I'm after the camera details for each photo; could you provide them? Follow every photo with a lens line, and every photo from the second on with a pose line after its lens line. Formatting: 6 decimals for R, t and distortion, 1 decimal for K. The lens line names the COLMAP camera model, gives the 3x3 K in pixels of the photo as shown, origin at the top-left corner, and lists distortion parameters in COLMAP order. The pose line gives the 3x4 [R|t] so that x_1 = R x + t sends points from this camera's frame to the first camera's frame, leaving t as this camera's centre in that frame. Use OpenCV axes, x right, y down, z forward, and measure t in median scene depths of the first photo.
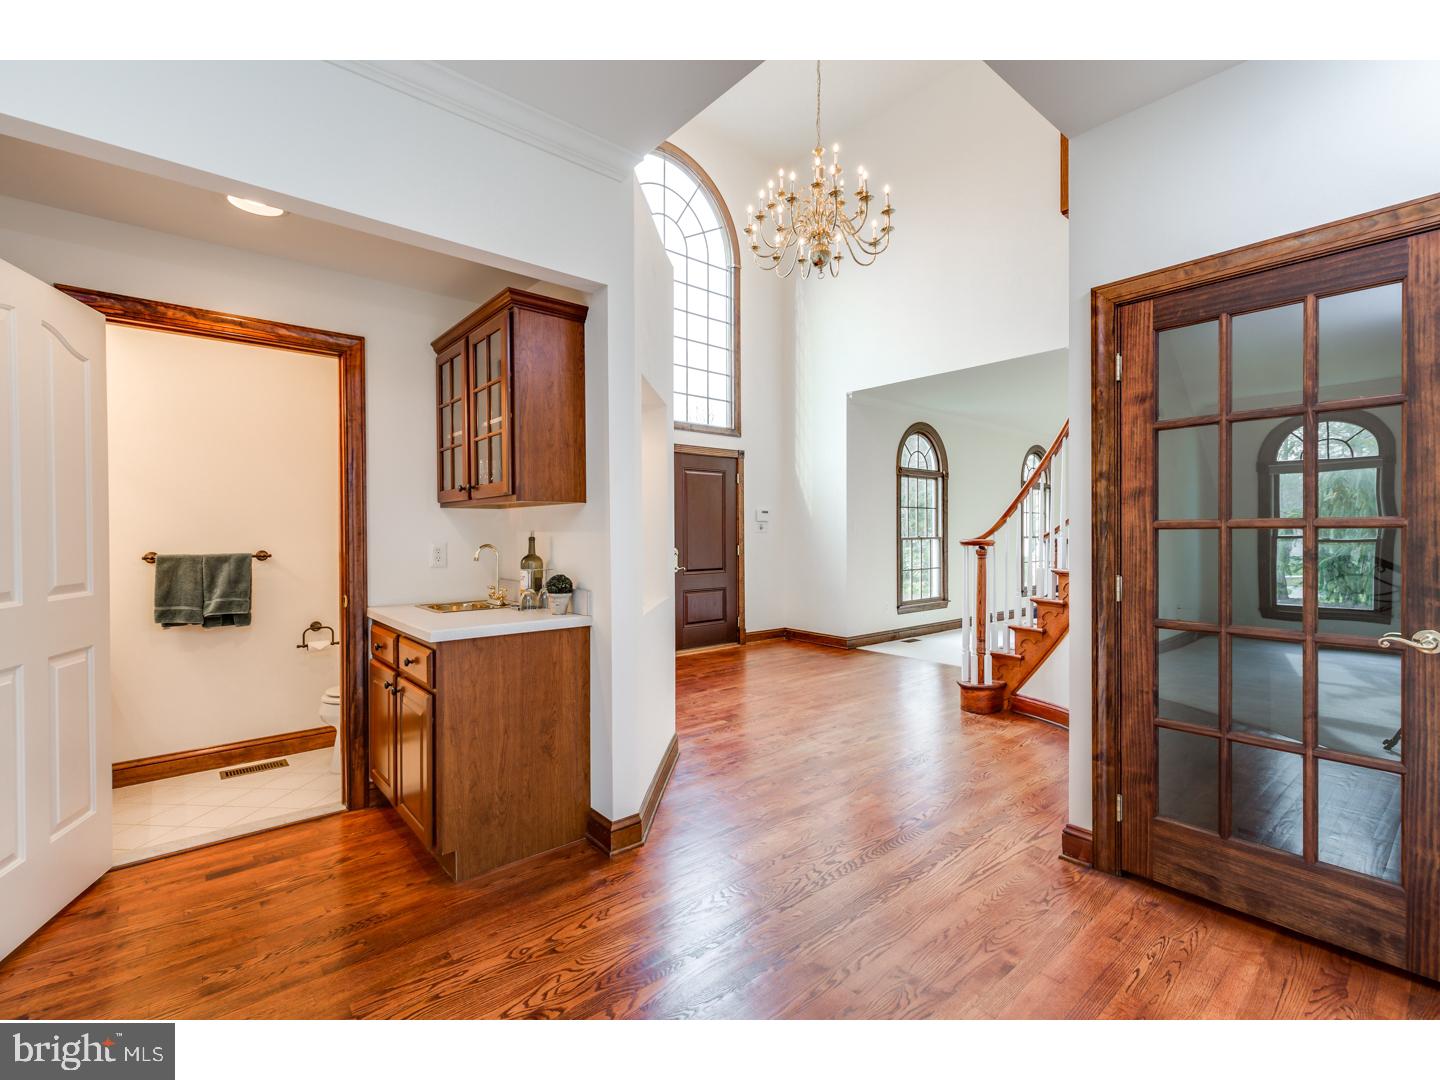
lens RADIAL K [[641.6, 0, 719.0], [0, 641.6, 538.1], [0, 0, 1]] dist [0.000567, 0.000050]
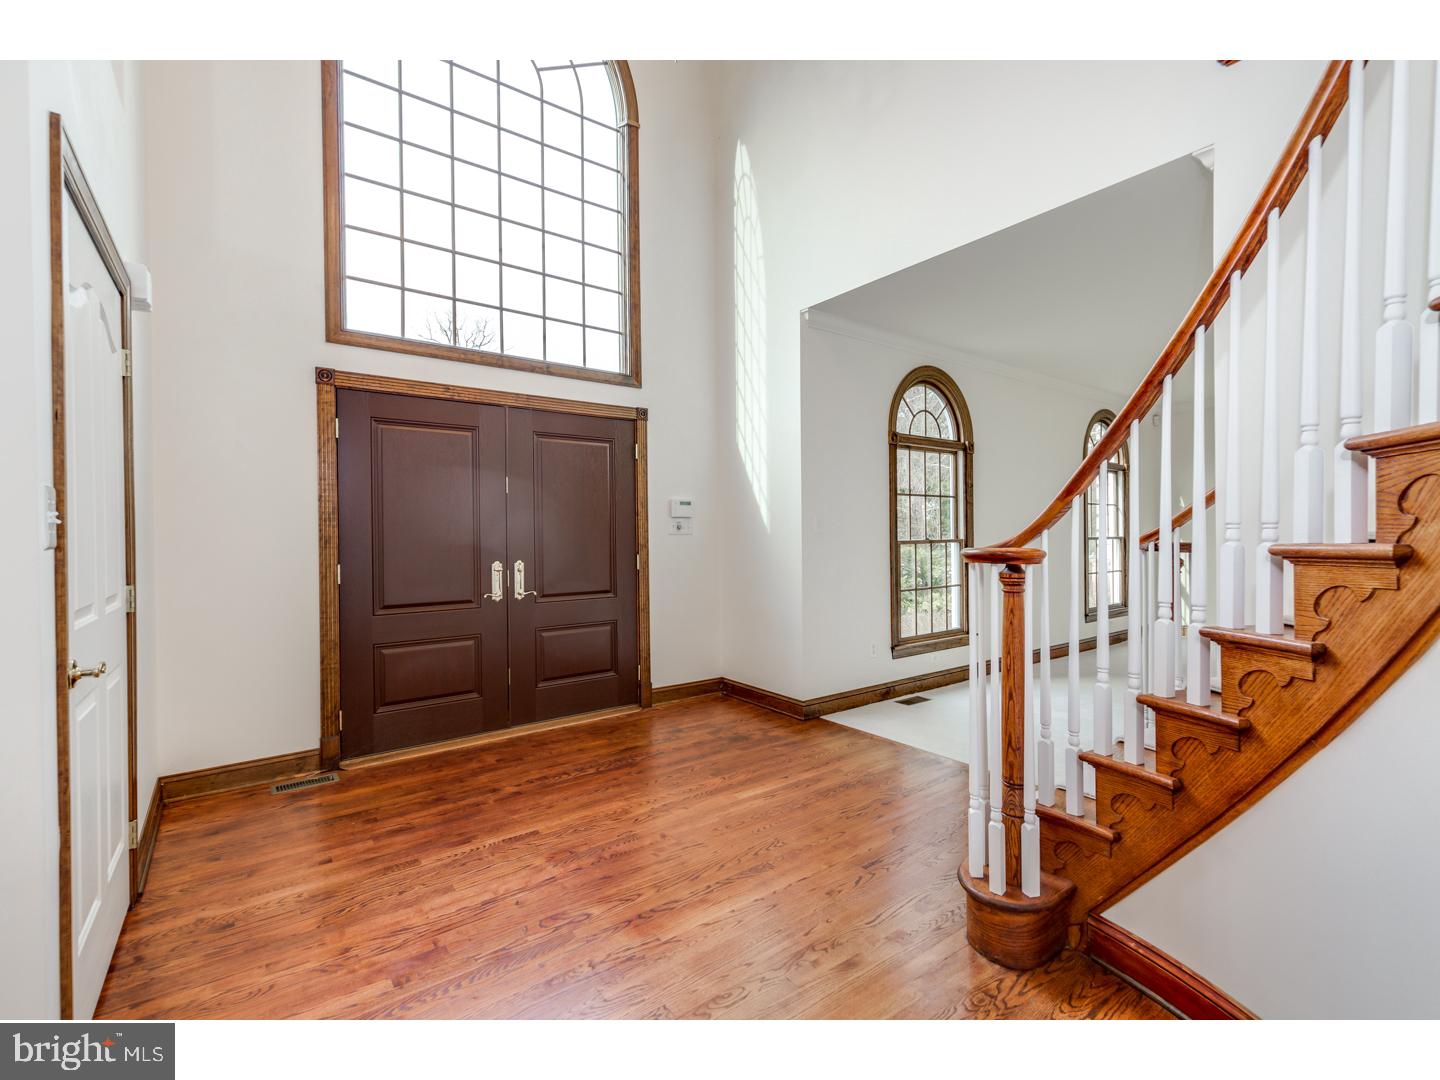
lens RADIAL K [[641.6, 0, 724.2], [0, 641.6, 536.0], [0, 0, 1]] dist [0.000567, 0.000050]
pose [[0.998337, -0.007034, -0.057219, 0.153927], [0.006728, 0.999962, -0.005547, -0.003056], [0.057256, 0.005153, 0.998346, 0.357719]]
